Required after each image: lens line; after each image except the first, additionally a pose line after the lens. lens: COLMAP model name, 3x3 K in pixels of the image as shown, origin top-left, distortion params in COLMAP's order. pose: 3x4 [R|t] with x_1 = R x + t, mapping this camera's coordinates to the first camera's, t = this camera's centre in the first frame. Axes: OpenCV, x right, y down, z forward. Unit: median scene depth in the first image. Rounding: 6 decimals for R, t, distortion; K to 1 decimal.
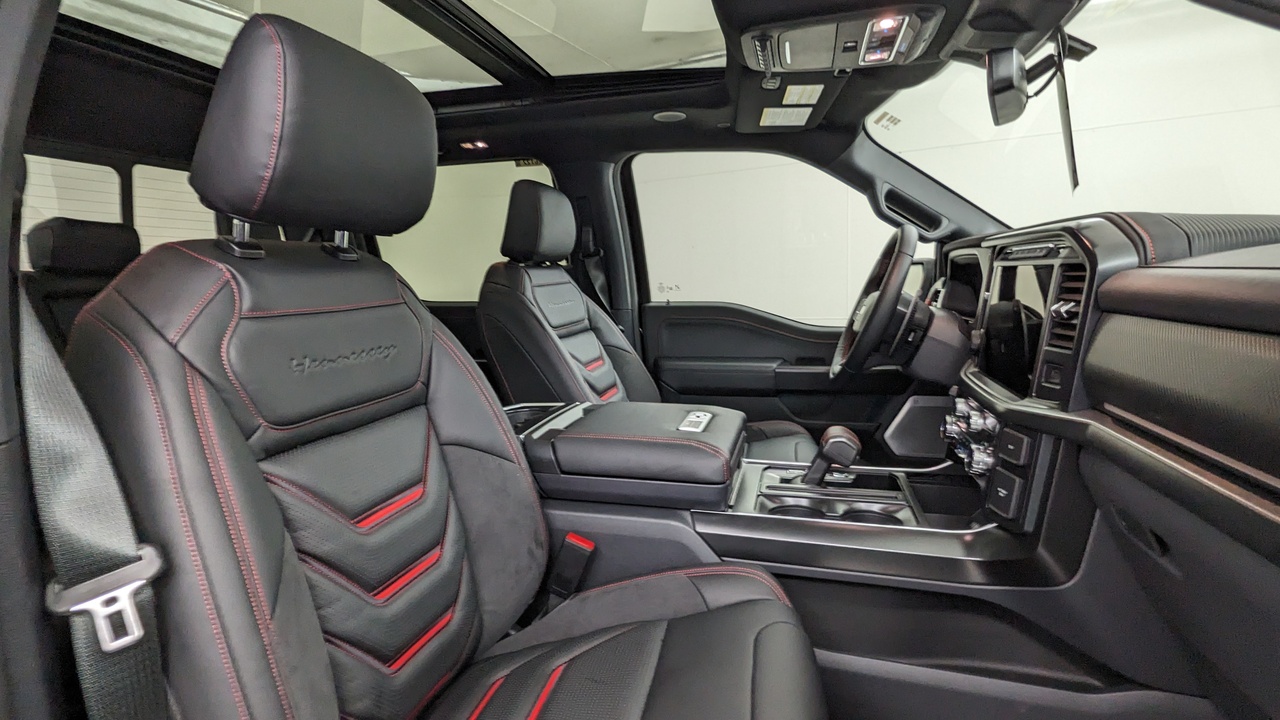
lens RADIAL K [[621.9, 0, 632.8], [0, 621.9, 349.0], [0, 0, 1]] dist [0.004840, -0.000277]
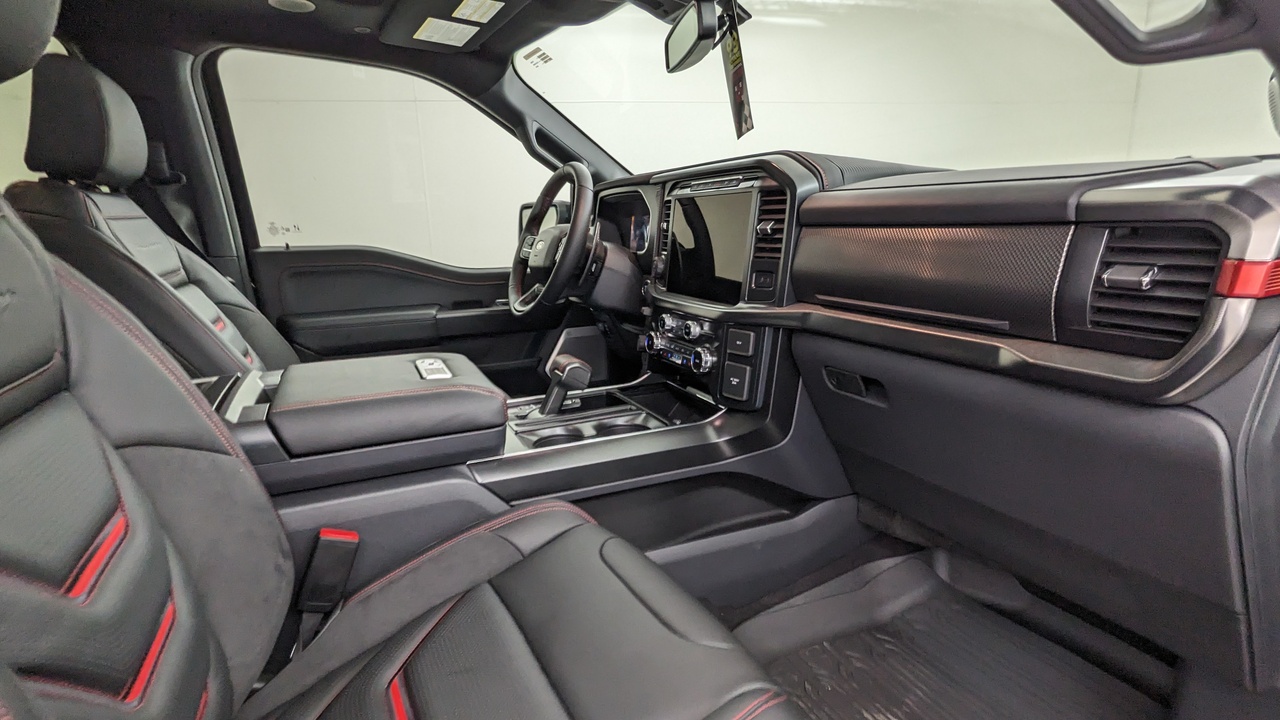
lens RADIAL K [[621.9, 0, 645.8], [0, 621.9, 348.4], [0, 0, 1]] dist [0.004840, -0.000277]
pose [[0.760522, -0.121662, 0.637813, -0.259488], [0.077871, 0.992289, 0.096425, 0.030915], [-0.644626, -0.023666, 0.764132, 0.159154]]
